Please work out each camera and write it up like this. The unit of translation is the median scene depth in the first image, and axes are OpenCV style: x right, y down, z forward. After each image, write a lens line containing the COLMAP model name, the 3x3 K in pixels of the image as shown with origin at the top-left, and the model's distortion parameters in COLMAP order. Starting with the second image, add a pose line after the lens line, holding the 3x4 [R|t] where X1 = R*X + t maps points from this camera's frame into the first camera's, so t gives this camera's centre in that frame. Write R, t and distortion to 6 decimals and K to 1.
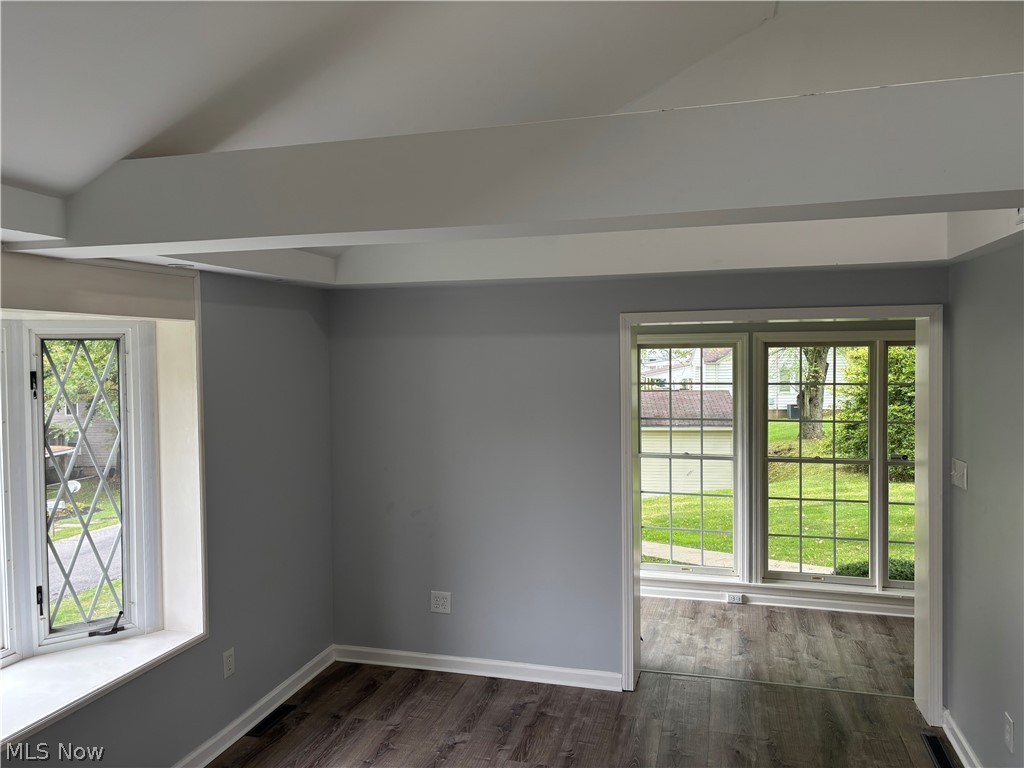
lens RADIAL K [[776.6, 0, 514.1], [0, 776.6, 379.9], [0, 0, 1]] dist [0.033206, -0.001509]
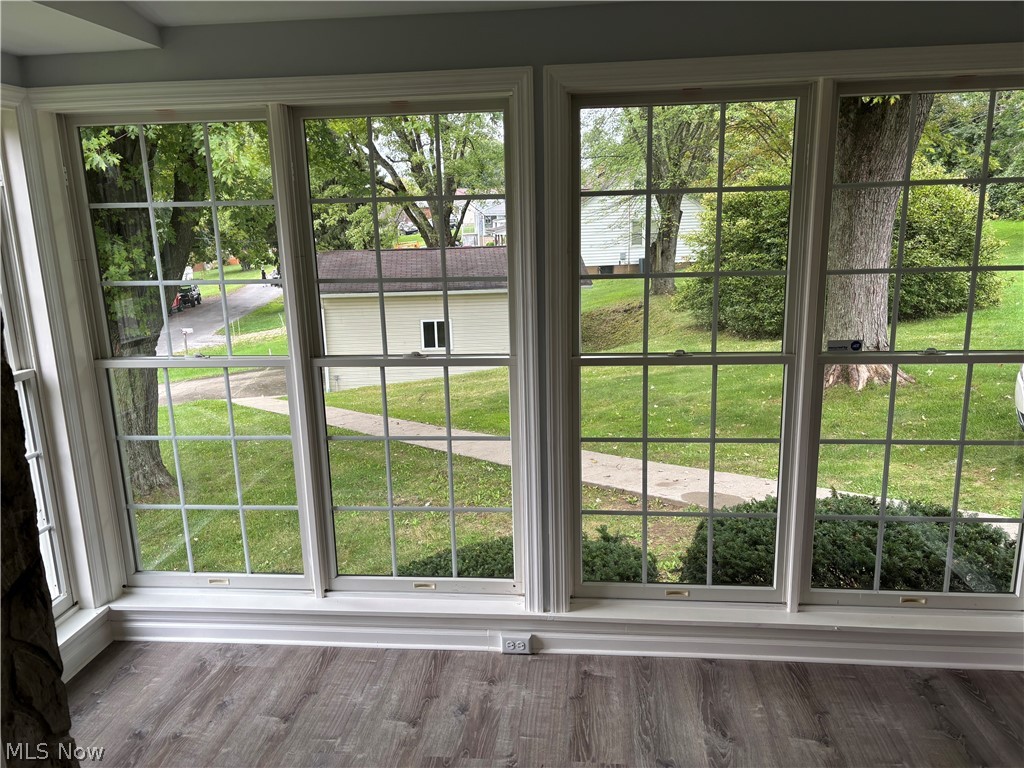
lens RADIAL K [[788.6, 0, 507.9], [0, 788.6, 391.4], [0, 0, 1]] dist [0.030836, -0.008787]
pose [[0.984733, -0.055710, 0.164917, 0.330828], [0.023658, 0.981445, 0.190278, 0.047101], [-0.172458, -0.183471, 0.967779, 0.887323]]
